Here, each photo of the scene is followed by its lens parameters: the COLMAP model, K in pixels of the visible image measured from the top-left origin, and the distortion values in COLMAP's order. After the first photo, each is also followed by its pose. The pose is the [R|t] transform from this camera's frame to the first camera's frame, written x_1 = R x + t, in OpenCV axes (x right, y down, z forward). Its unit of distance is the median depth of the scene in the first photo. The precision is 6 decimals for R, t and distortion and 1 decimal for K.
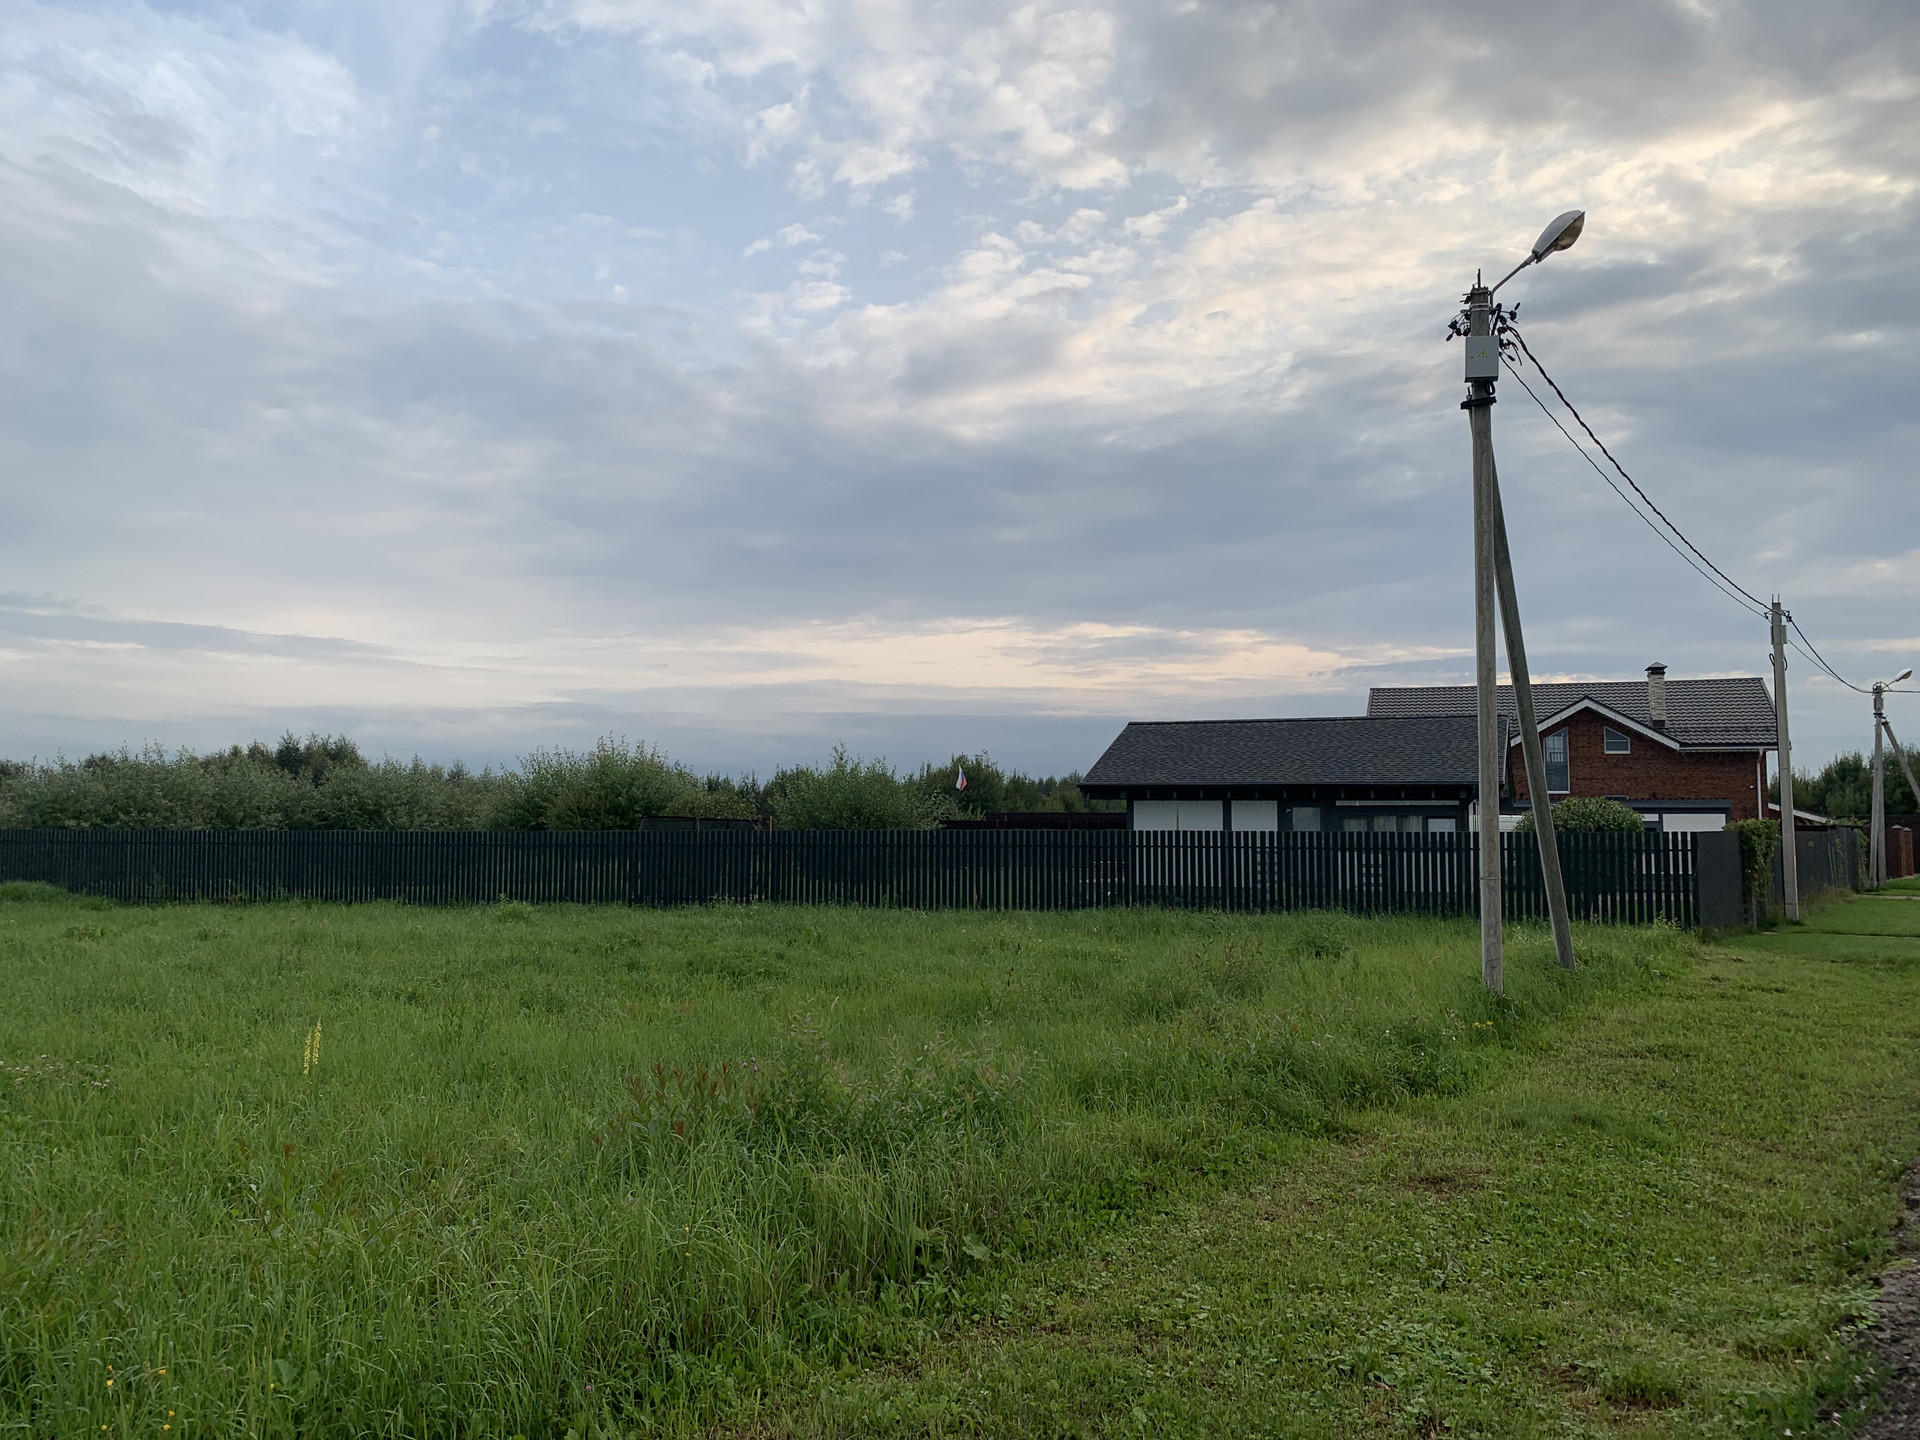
lens RADIAL K [[1453.9, 0, 947.1], [0, 1453.9, 702.4], [0, 0, 1]] dist [0.059173, -0.084927]
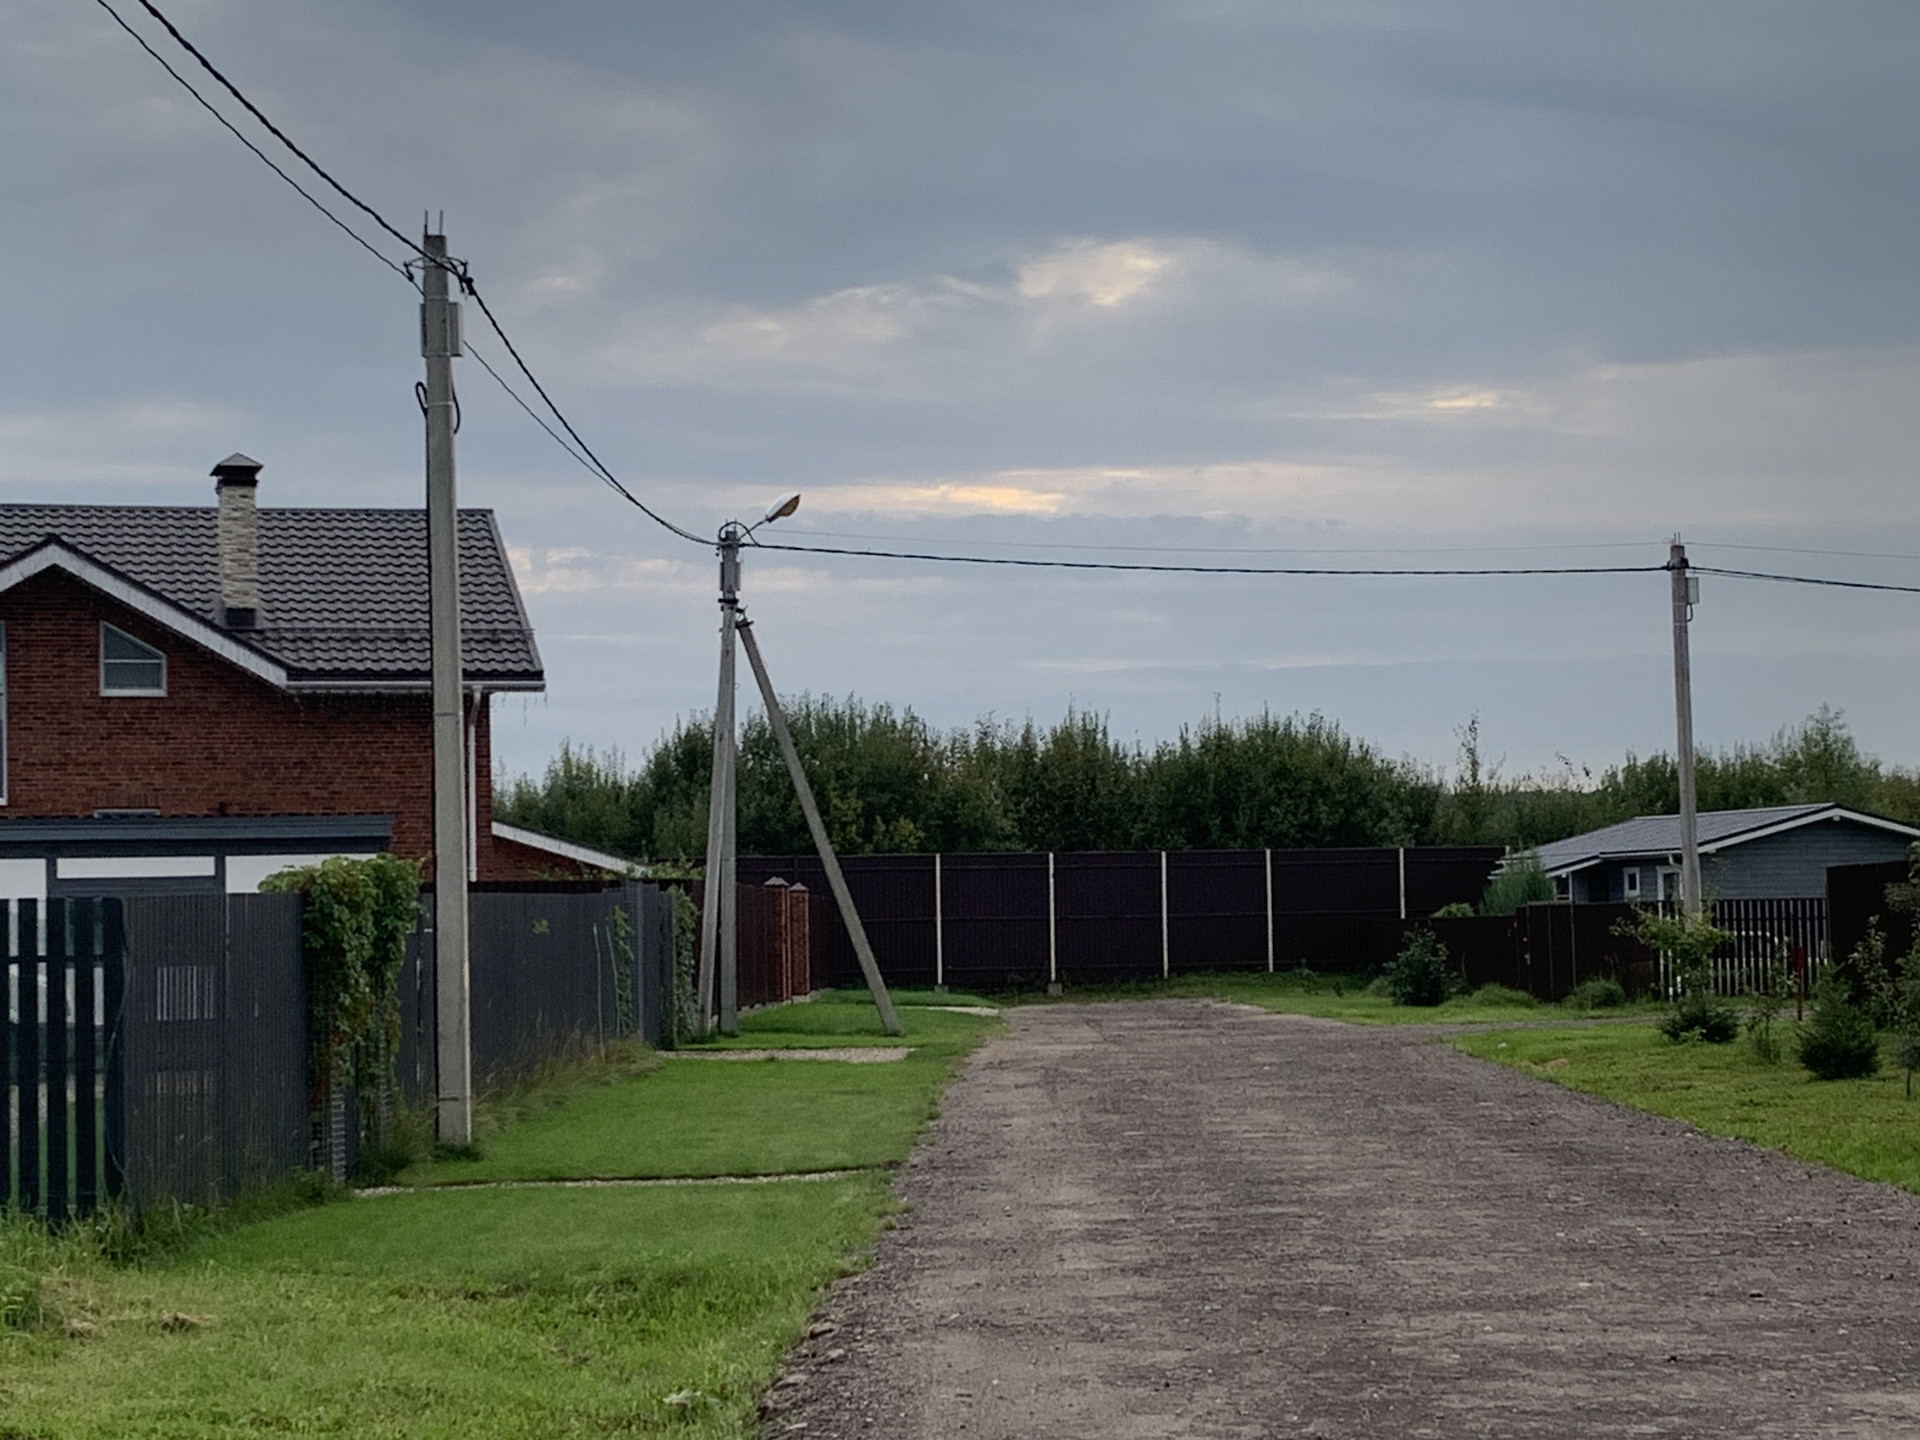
lens RADIAL K [[3678.2, 0, 968.4], [0, 3678.2, 676.2], [0, 0, 1]] dist [0.162321, -0.298042]
pose [[0.818143, 0.016011, 0.574791, 0.104871], [-0.028498, 0.999513, 0.012722, 0.013535], [-0.574308, -0.026789, 0.818201, 0.131800]]
